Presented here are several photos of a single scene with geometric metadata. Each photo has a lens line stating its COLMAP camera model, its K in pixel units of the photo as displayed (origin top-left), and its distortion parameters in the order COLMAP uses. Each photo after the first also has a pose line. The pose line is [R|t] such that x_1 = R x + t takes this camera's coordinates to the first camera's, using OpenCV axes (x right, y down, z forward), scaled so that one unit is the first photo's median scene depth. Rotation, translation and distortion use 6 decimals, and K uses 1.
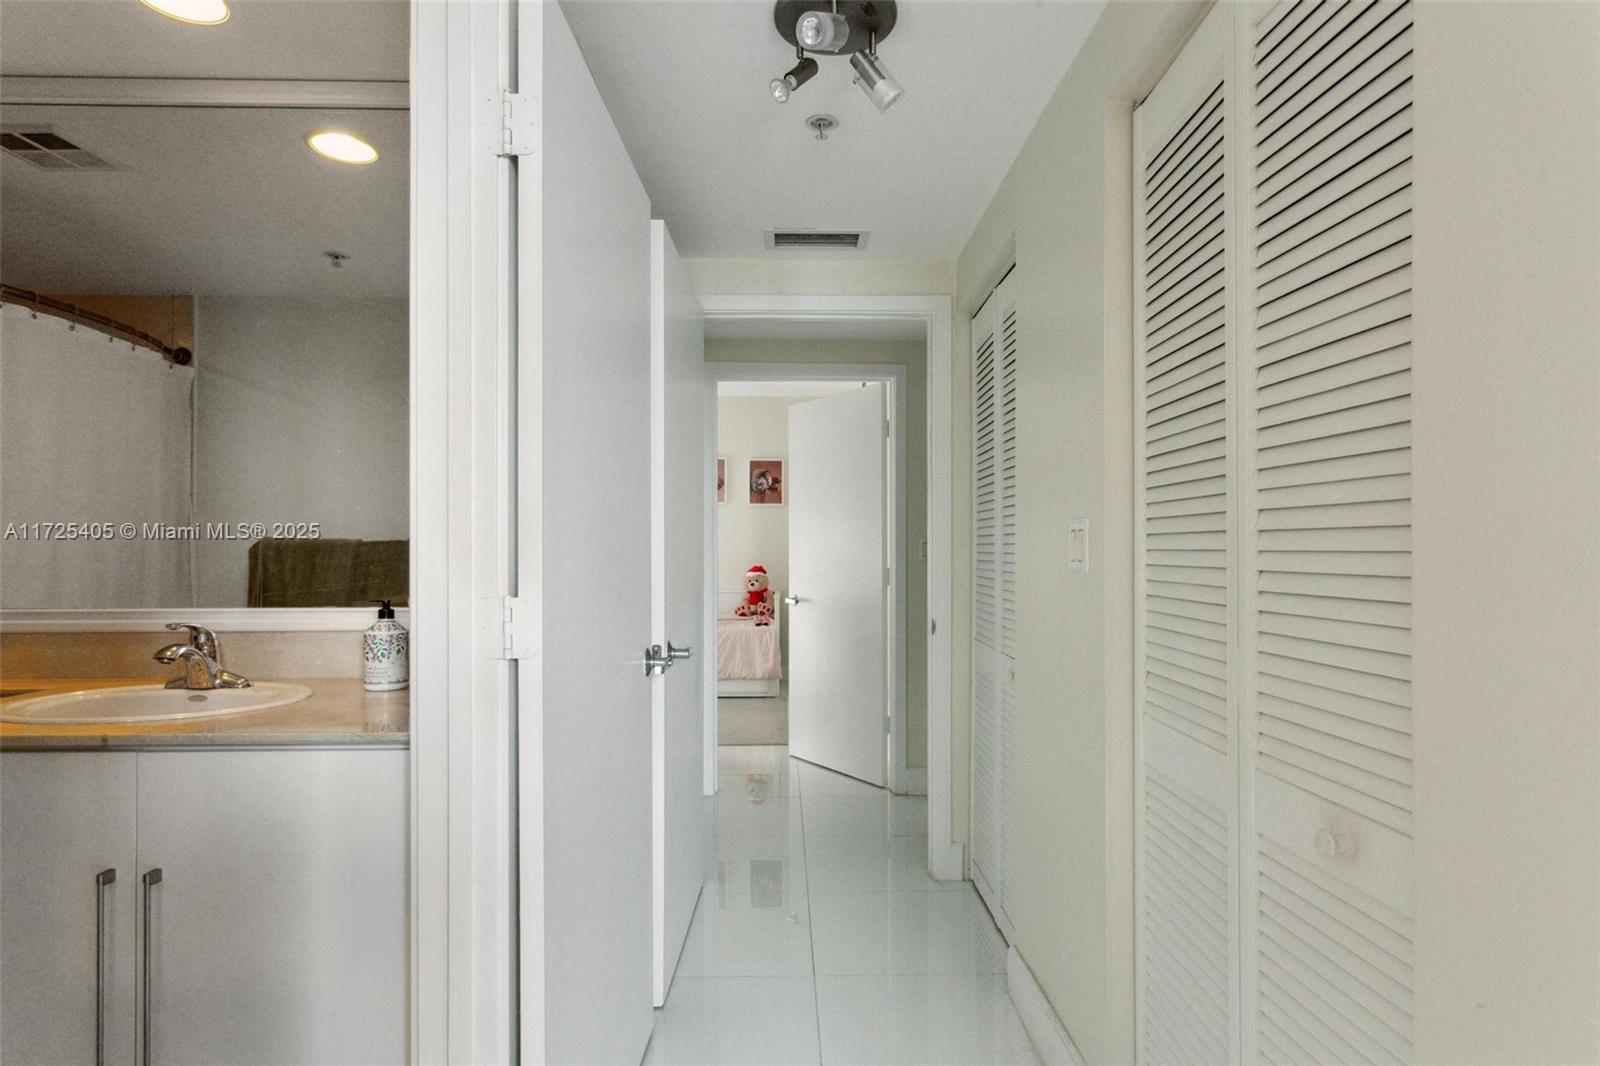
lens RADIAL K [[876.2, 0, 797.8], [0, 876.2, 536.2], [0, 0, 1]] dist [-0.025263, 0.014441]
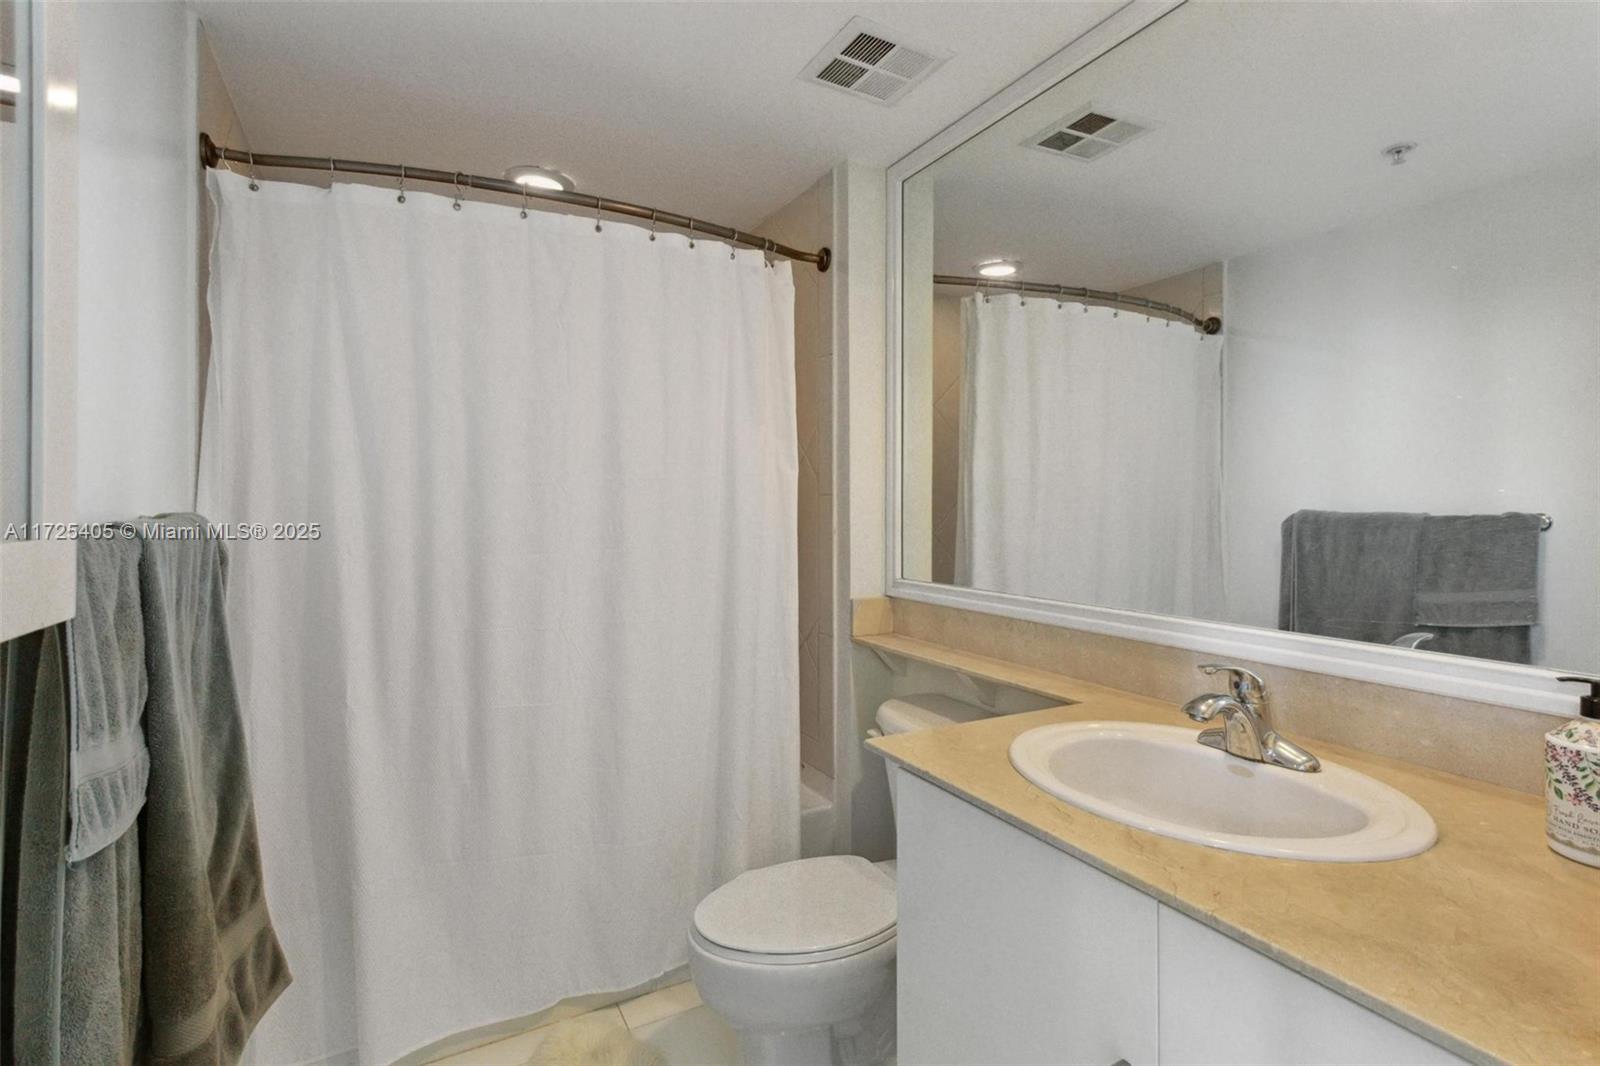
lens RADIAL K [[773.6, 0, 800.0], [0, 773.6, 533.0], [0, 0, 1]] dist [-0.002354, 0.000370]
pose [[0.451057, 0.028188, -0.892050, -0.277451], [0.021112, 0.998884, 0.042239, -0.039804], [0.892245, -0.037885, 0.449959, 0.377262]]
